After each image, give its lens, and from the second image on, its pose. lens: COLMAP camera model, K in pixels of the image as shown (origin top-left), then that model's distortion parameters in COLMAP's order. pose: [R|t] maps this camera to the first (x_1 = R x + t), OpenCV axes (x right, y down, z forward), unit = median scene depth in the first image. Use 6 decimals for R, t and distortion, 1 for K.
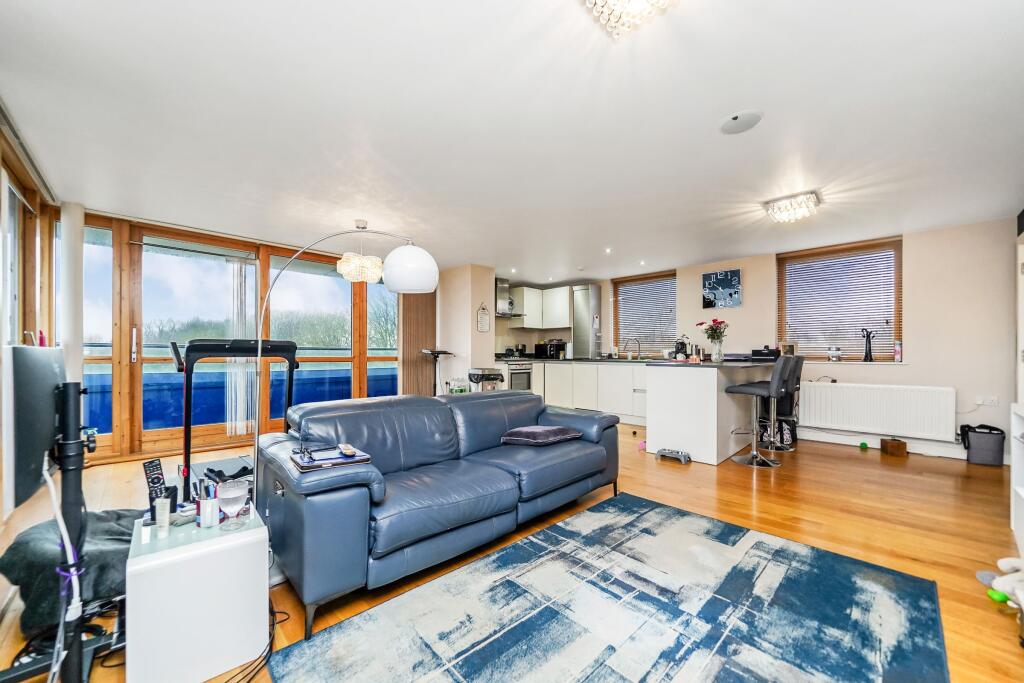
lens RADIAL K [[389.3, 0, 508.7], [0, 389.3, 354.5], [0, 0, 1]] dist [-0.001170, 0.000139]
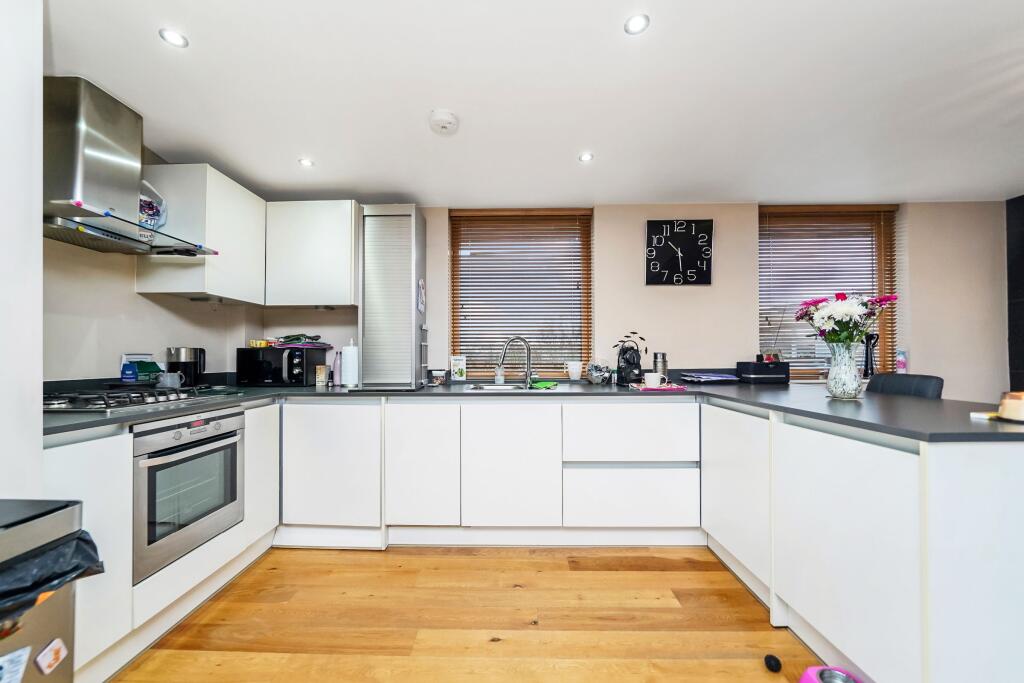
lens RADIAL K [[381.2, 0, 509.9], [0, 381.2, 348.6], [0, 0, 1]] dist [-0.000206, 0.000031]
pose [[0.707077, 0.011059, 0.707050, -0.002920], [0.010416, 0.999606, -0.026052, -0.015543], [-0.707060, 0.025786, 0.706684, 0.626917]]
